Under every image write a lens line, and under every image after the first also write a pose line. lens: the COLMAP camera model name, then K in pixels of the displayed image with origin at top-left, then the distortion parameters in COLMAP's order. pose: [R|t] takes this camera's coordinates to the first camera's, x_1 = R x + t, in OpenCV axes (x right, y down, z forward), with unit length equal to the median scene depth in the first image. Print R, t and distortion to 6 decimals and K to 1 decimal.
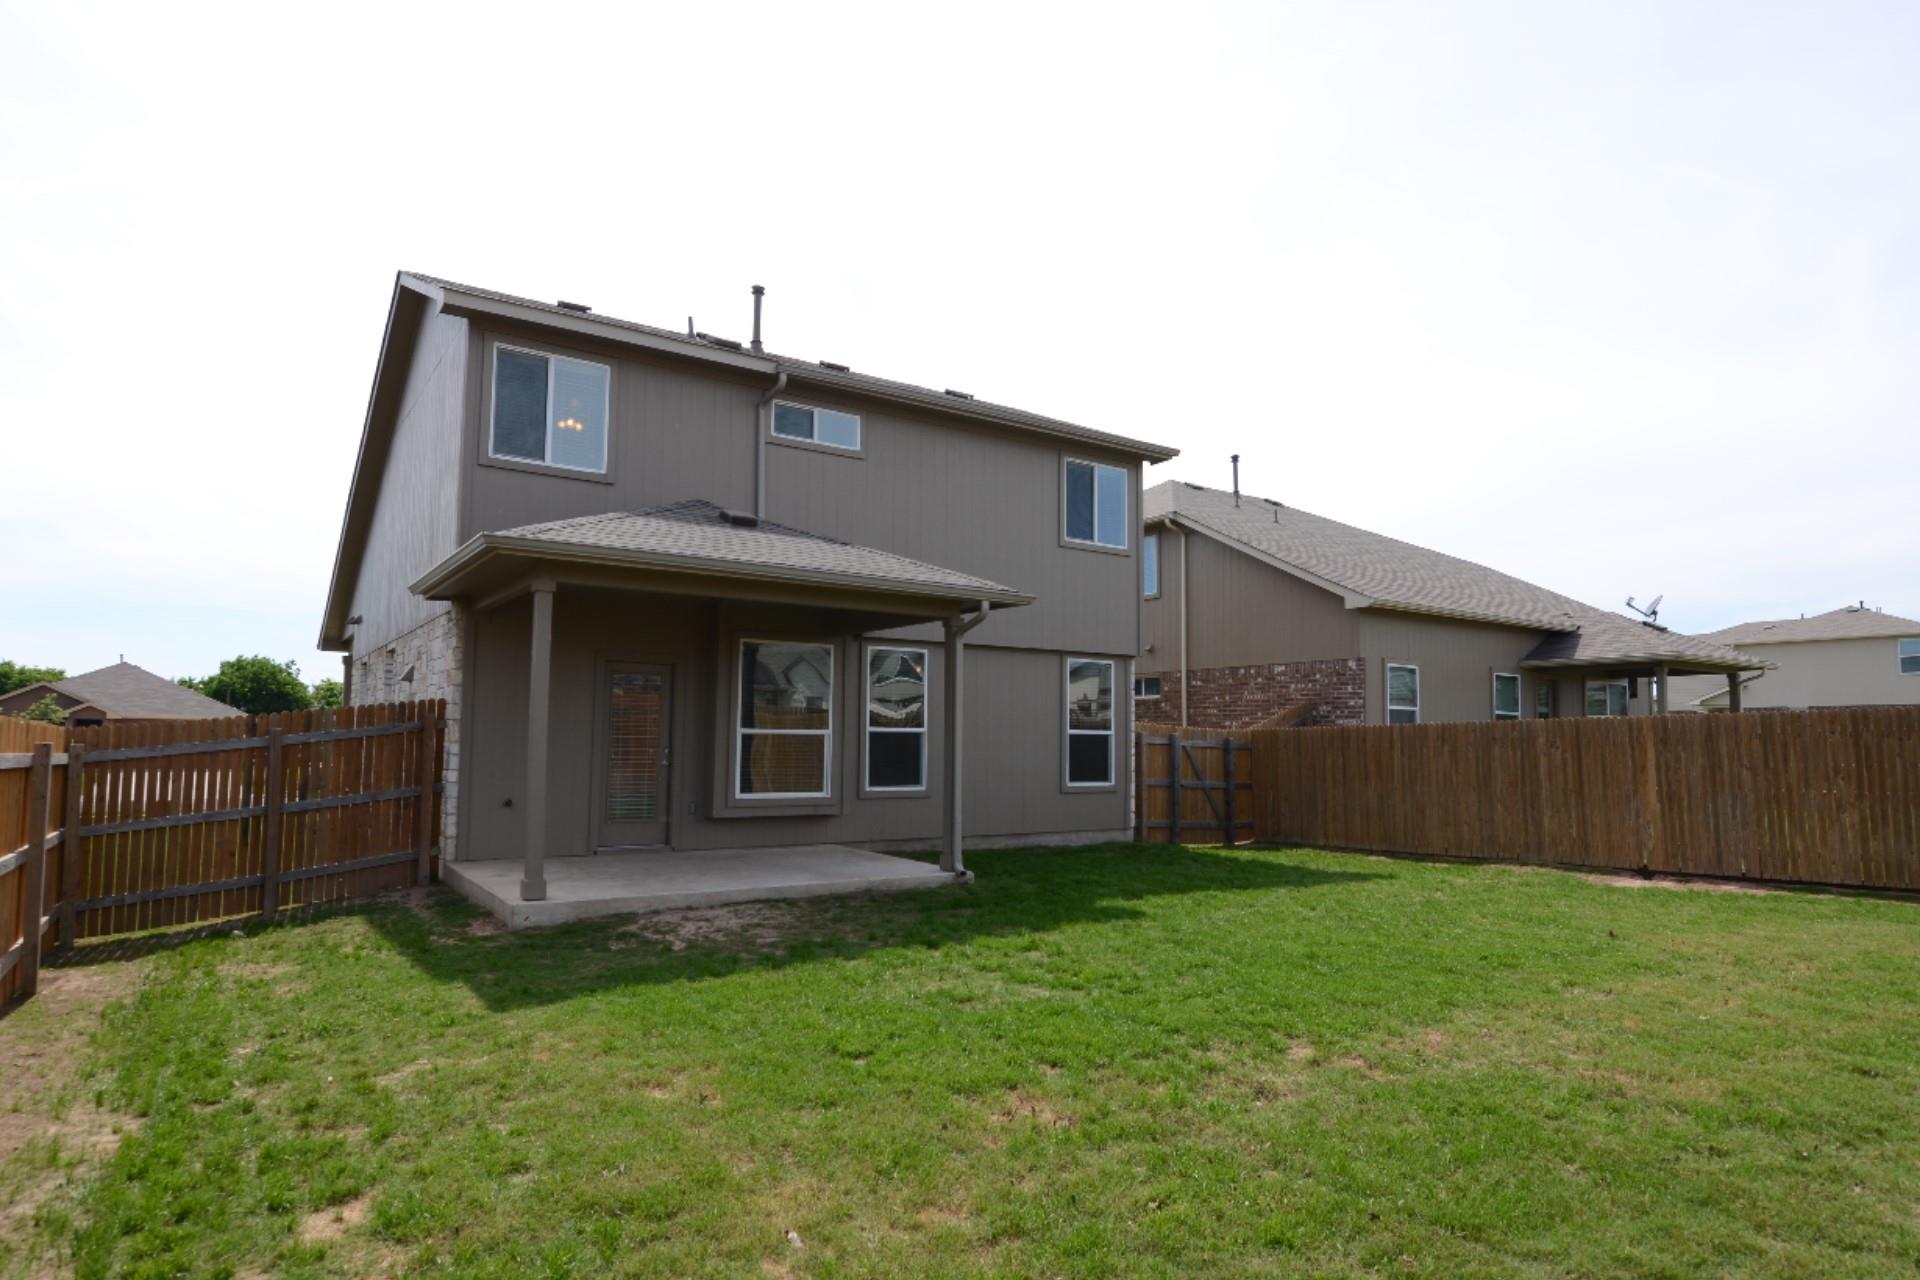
lens RADIAL K [[1104.1, 0, 962.1], [0, 1104.1, 740.4], [0, 0, 1]] dist [-0.003060, -0.000915]
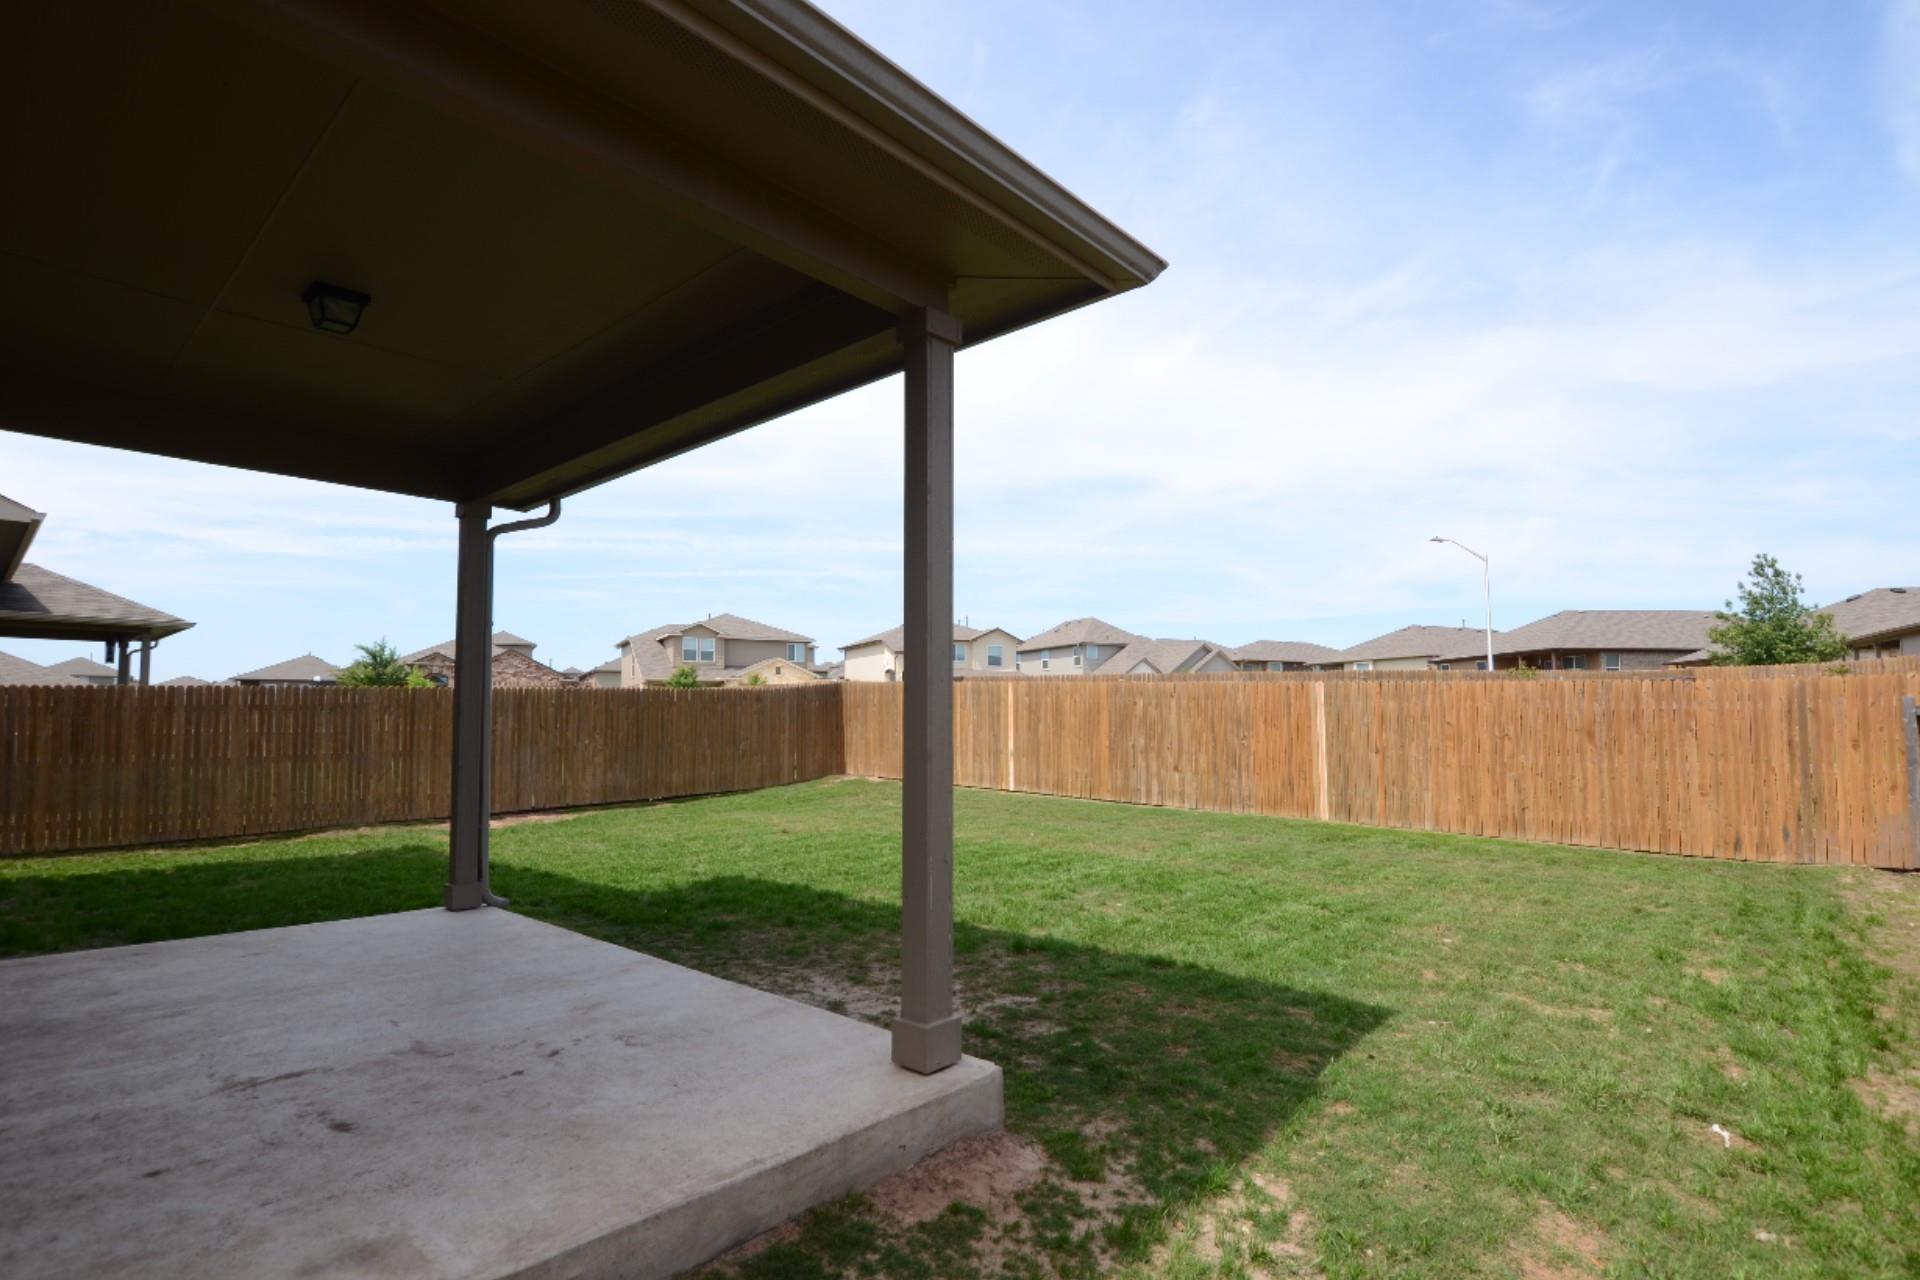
lens RADIAL K [[939.1, 0, 958.9], [0, 939.1, 652.4], [0, 0, 1]] dist [0.001628, -0.014029]
pose [[-0.227917, 0.065028, 0.971507, -0.477765], [0.000303, 0.997772, -0.066715, 0.008642], [-0.973681, -0.014911, -0.227429, 0.682506]]
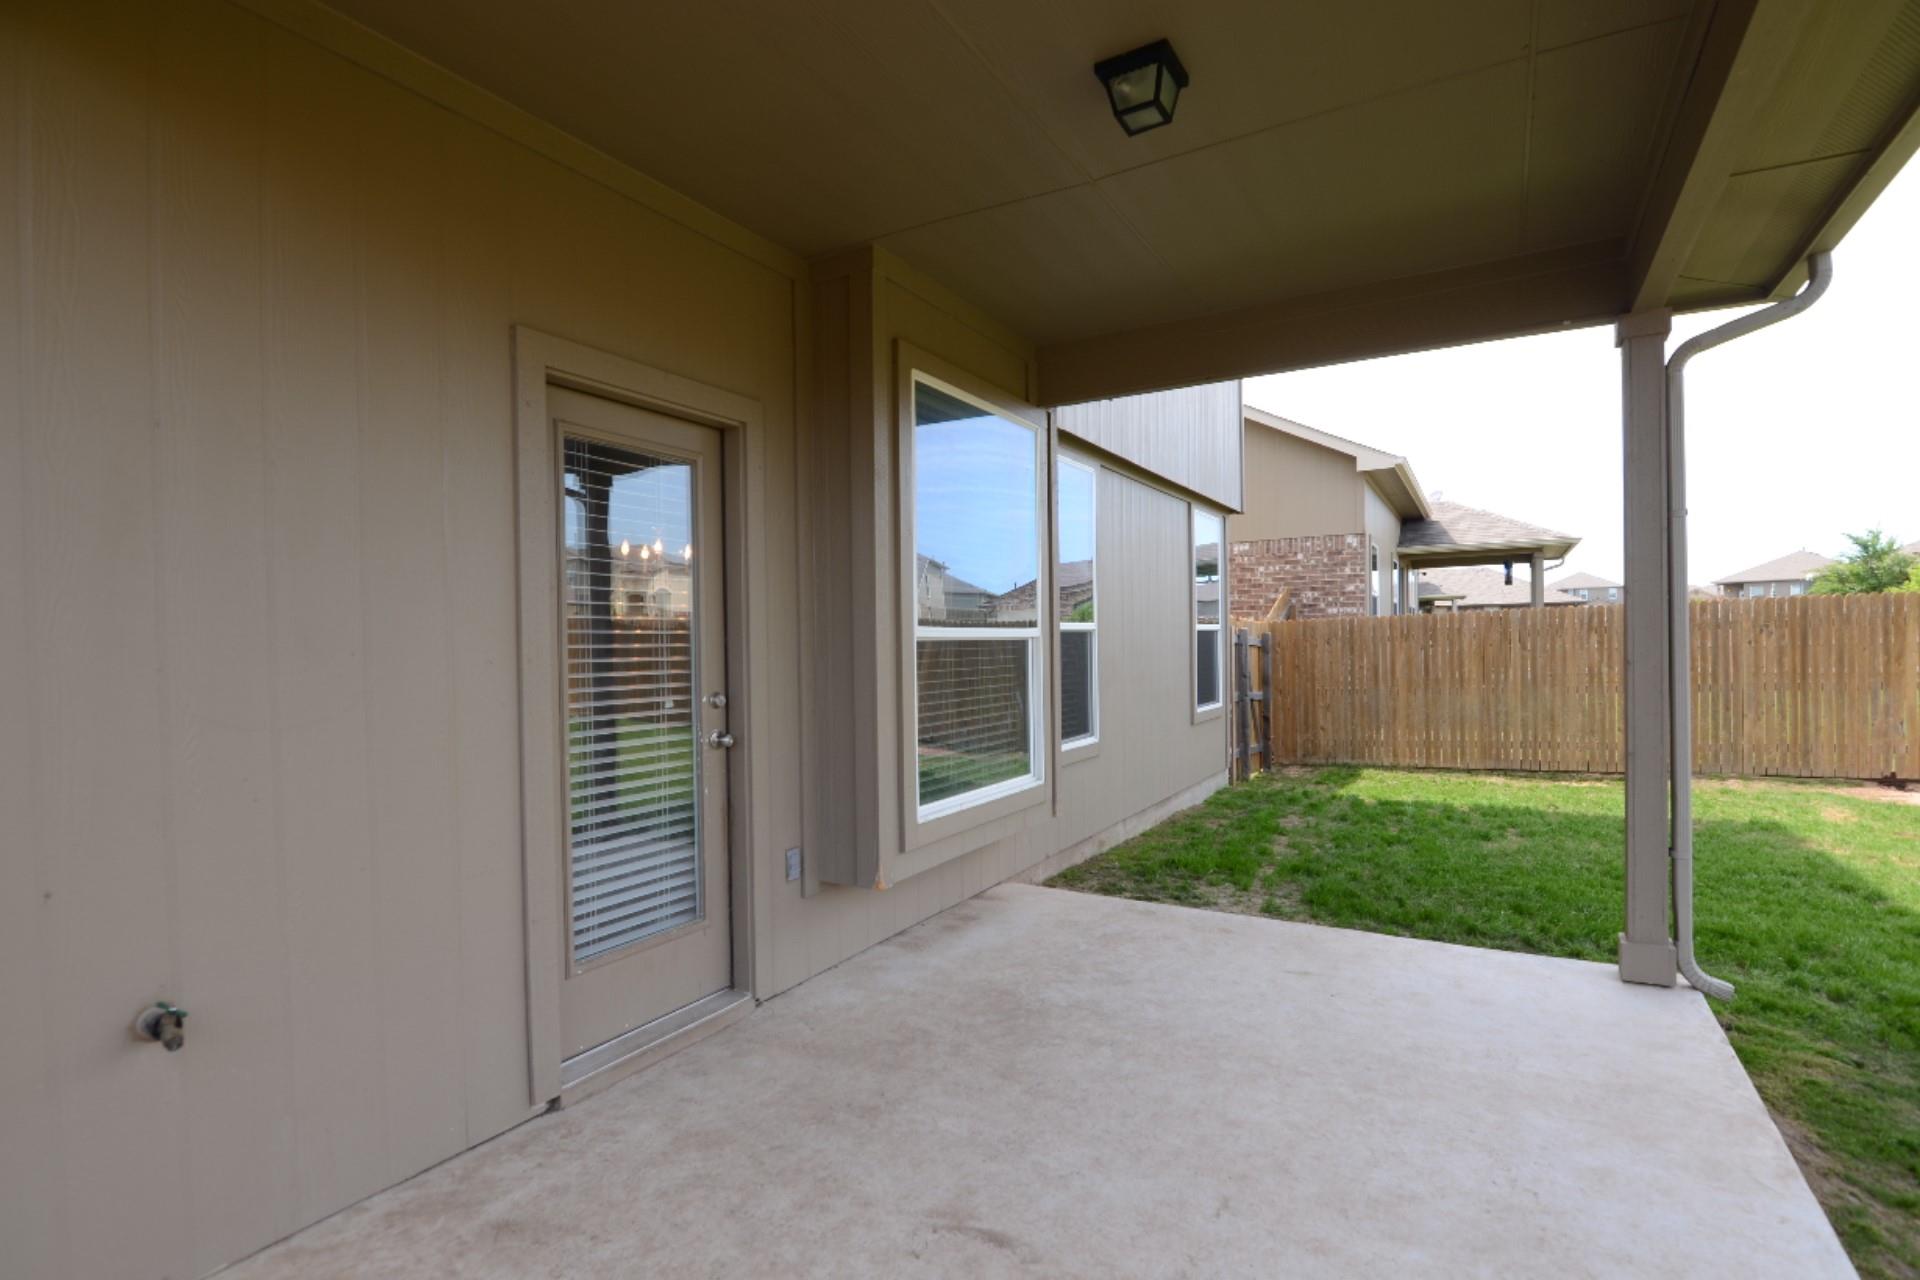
lens RADIAL K [[939.1, 0, 958.9], [0, 939.1, 652.4], [0, 0, 1]] dist [0.001628, -0.014029]
pose [[0.903096, -0.029547, 0.428422, -0.288331], [0.025329, 0.999558, 0.015544, -0.004801], [-0.428692, -0.003187, 0.903445, 0.648749]]
